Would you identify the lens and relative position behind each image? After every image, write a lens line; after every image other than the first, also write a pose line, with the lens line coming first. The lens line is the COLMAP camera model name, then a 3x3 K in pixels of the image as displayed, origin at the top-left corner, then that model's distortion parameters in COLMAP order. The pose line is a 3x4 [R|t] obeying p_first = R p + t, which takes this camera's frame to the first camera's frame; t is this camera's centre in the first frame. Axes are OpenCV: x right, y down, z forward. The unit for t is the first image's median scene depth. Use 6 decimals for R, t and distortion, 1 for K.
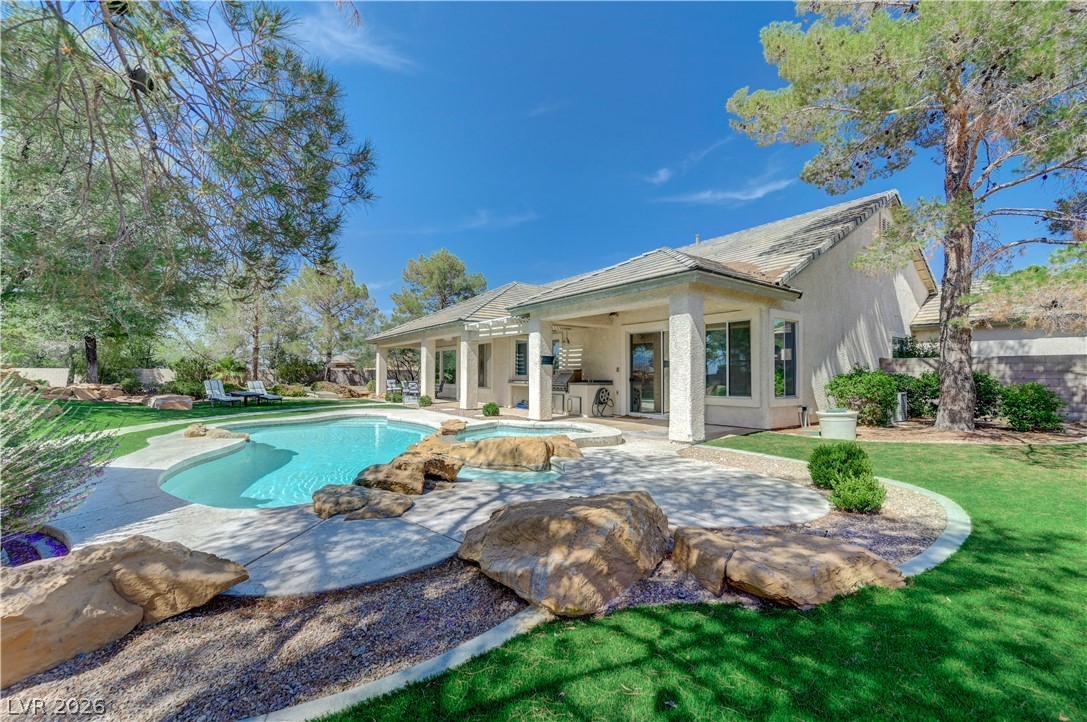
lens RADIAL K [[437.4, 0, 545.4], [0, 437.4, 382.1], [0, 0, 1]] dist [0.002846, 0.000106]
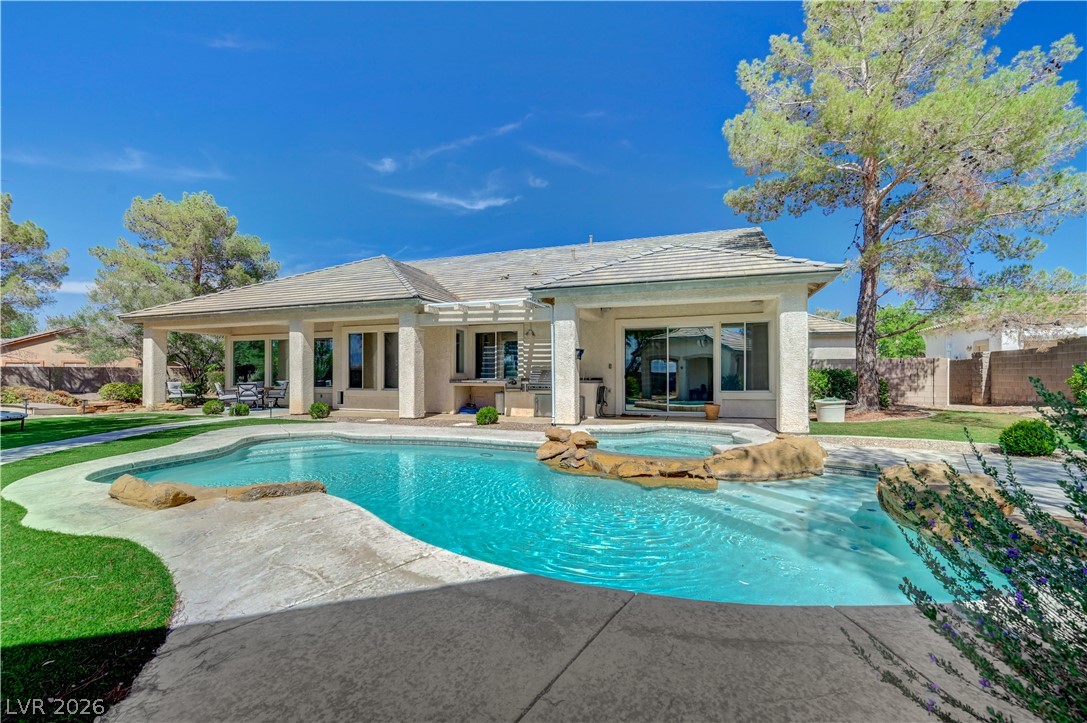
lens RADIAL K [[452.9, 0, 543.7], [0, 452.9, 385.9], [0, 0, 1]] dist [-0.002545, -0.000408]
pose [[0.829927, -0.014187, 0.557691, -0.507493], [0.011728, 0.999899, 0.007983, 0.004068], [-0.557748, -0.000085, 0.830010, 0.281915]]
